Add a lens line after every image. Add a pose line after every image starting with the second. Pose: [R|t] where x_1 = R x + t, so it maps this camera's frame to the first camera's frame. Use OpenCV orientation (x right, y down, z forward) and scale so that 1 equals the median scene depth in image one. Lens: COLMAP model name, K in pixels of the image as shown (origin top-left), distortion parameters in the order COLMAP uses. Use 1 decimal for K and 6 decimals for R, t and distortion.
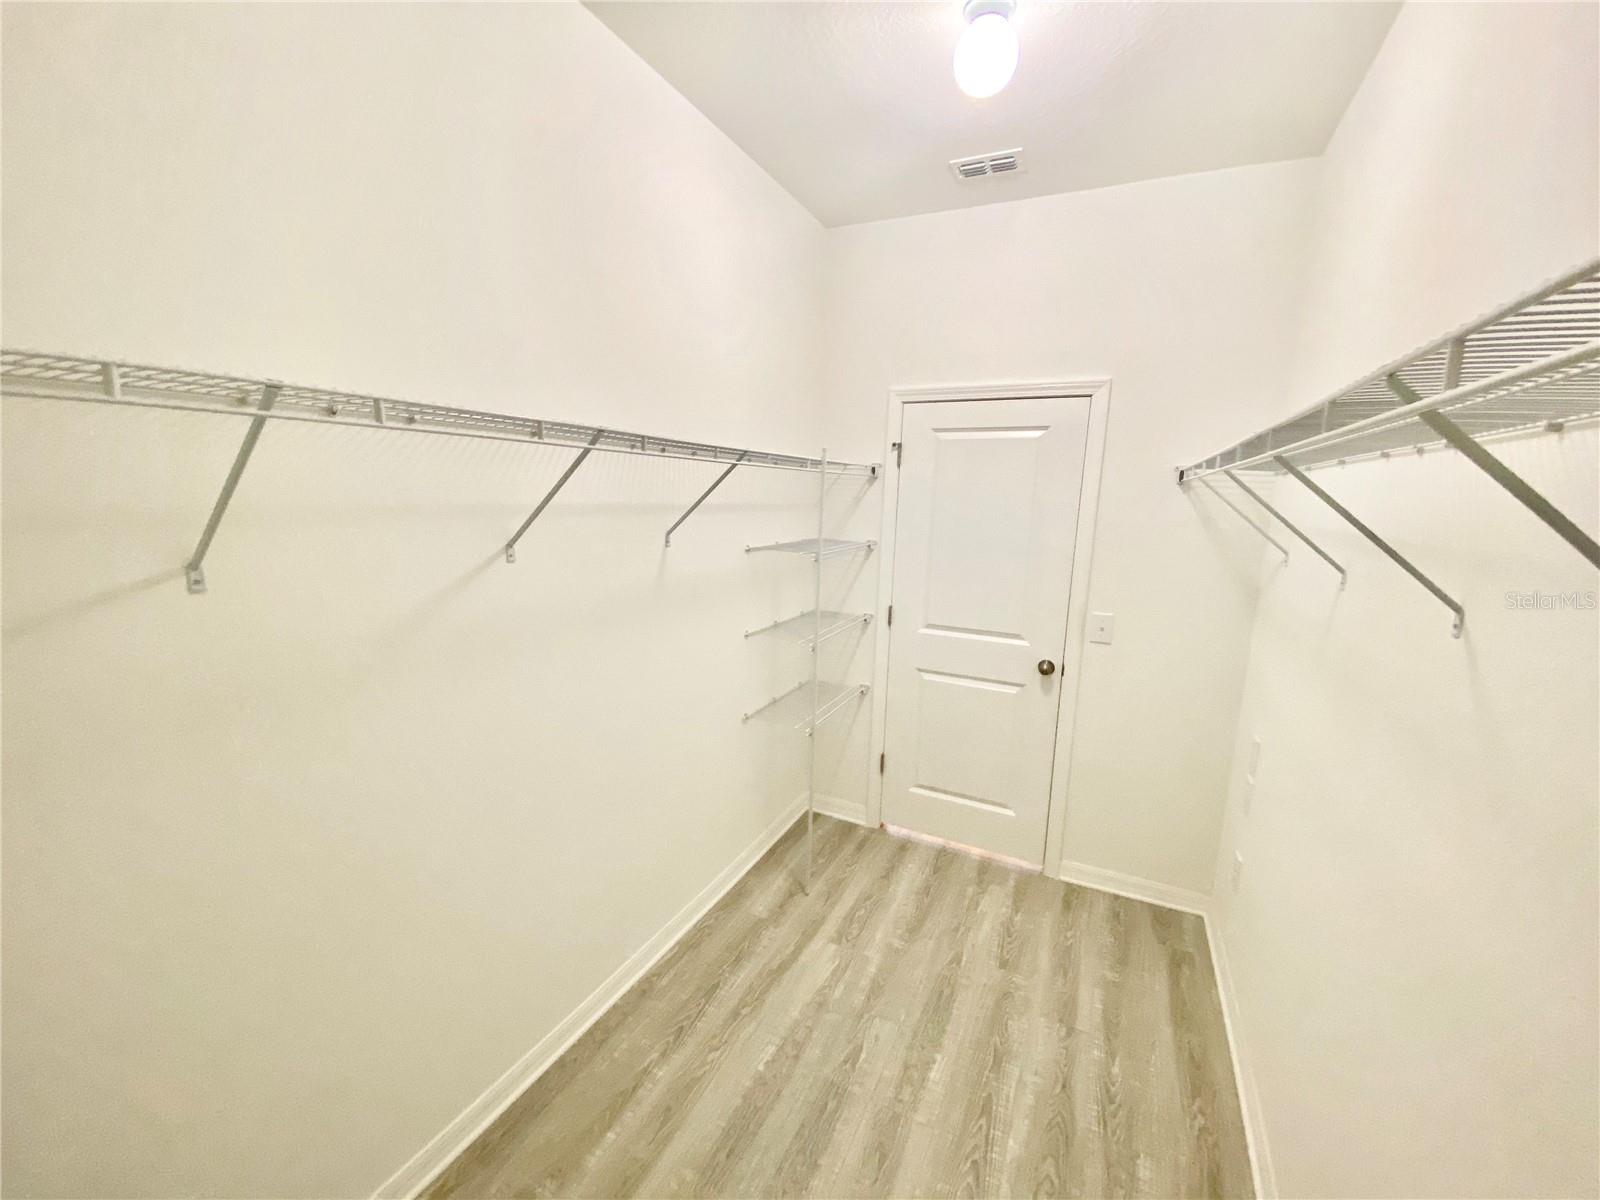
lens RADIAL K [[651.9, 0, 810.5], [0, 651.9, 603.3], [0, 0, 1]] dist [0.004416, -0.005756]
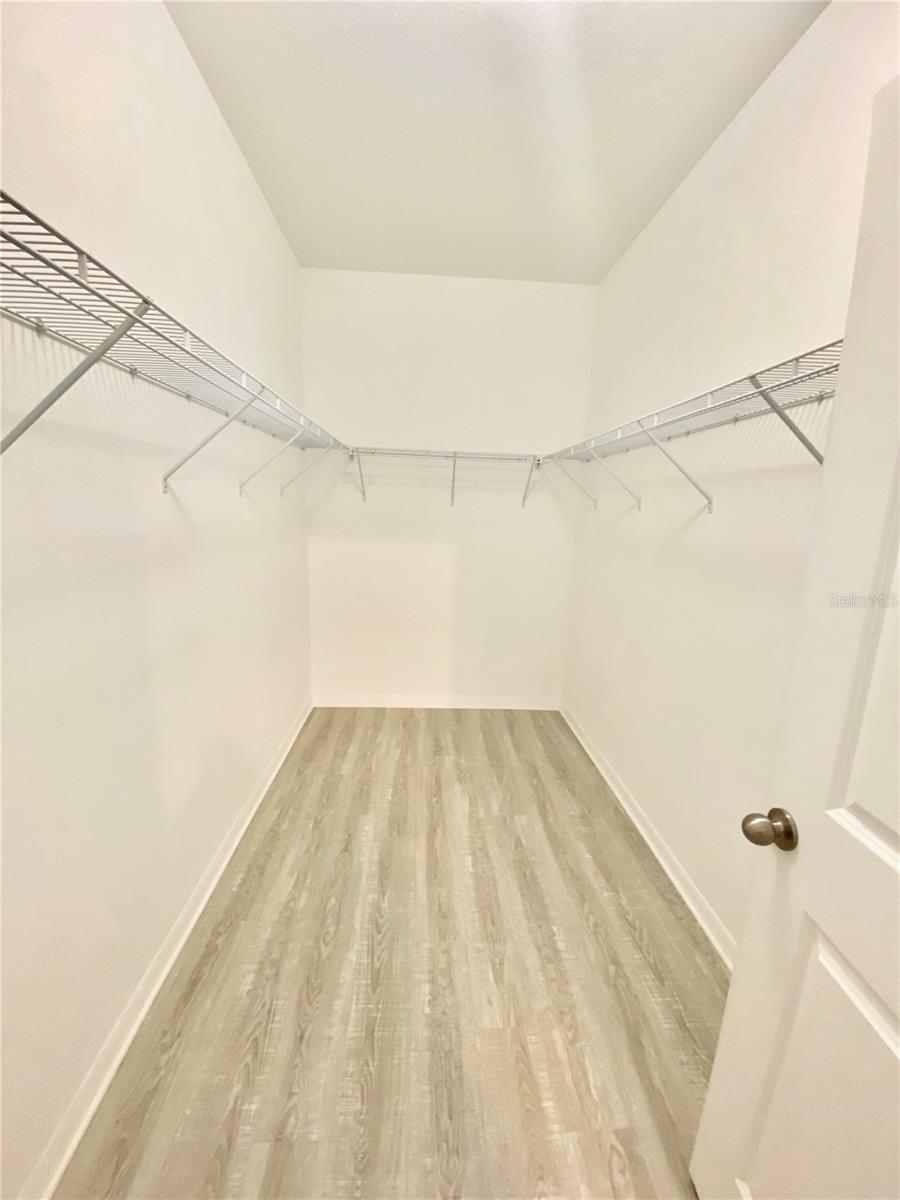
lens RADIAL K [[488.9, 0, 442.2], [0, 488.9, 593.0], [0, 0, 1]] dist [0.004416, -0.005756]
pose [[-0.883267, 0.022635, -0.468323, 0.542426], [-0.144950, 0.936723, 0.318653, -0.141189], [0.445902, 0.349339, -0.824096, 1.494735]]
